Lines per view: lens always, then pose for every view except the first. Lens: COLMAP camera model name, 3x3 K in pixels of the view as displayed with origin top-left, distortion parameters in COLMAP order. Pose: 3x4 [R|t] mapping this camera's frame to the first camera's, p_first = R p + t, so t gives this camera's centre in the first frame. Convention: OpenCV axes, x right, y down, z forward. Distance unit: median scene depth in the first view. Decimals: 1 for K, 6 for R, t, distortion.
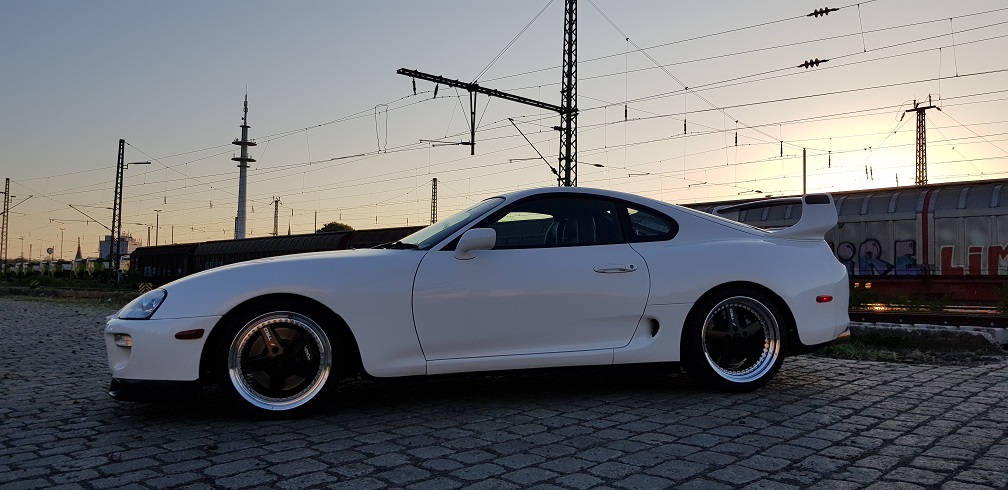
lens RADIAL K [[777.7, 0, 513.9], [0, 777.7, 249.7], [0, 0, 1]] dist [0.088297, -0.157313]
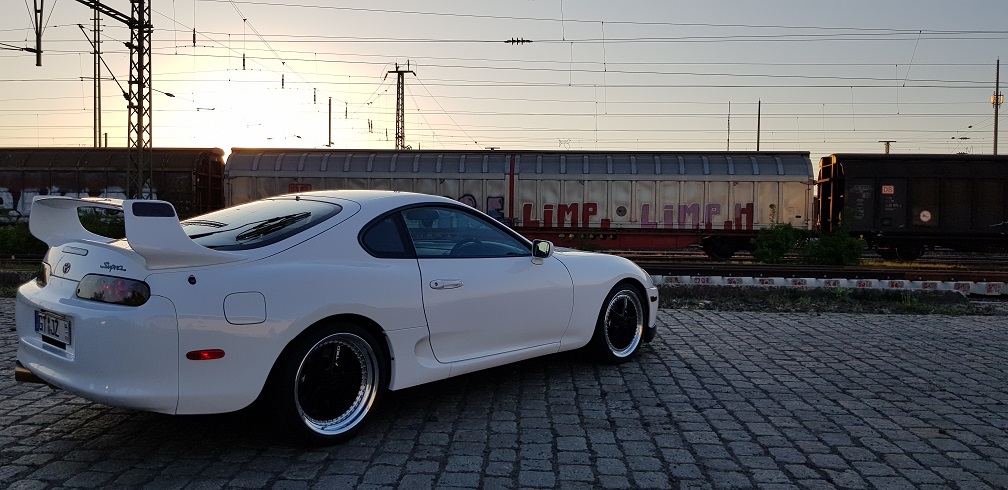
lens RADIAL K [[776.5, 0, 505.6], [0, 776.5, 246.5], [0, 0, 1]] dist [0.091038, -0.147980]
pose [[0.744315, -0.014097, 0.667680, -0.207388], [-0.036617, 0.997412, 0.061878, -0.007881], [-0.666824, -0.070506, 0.741872, 0.092329]]
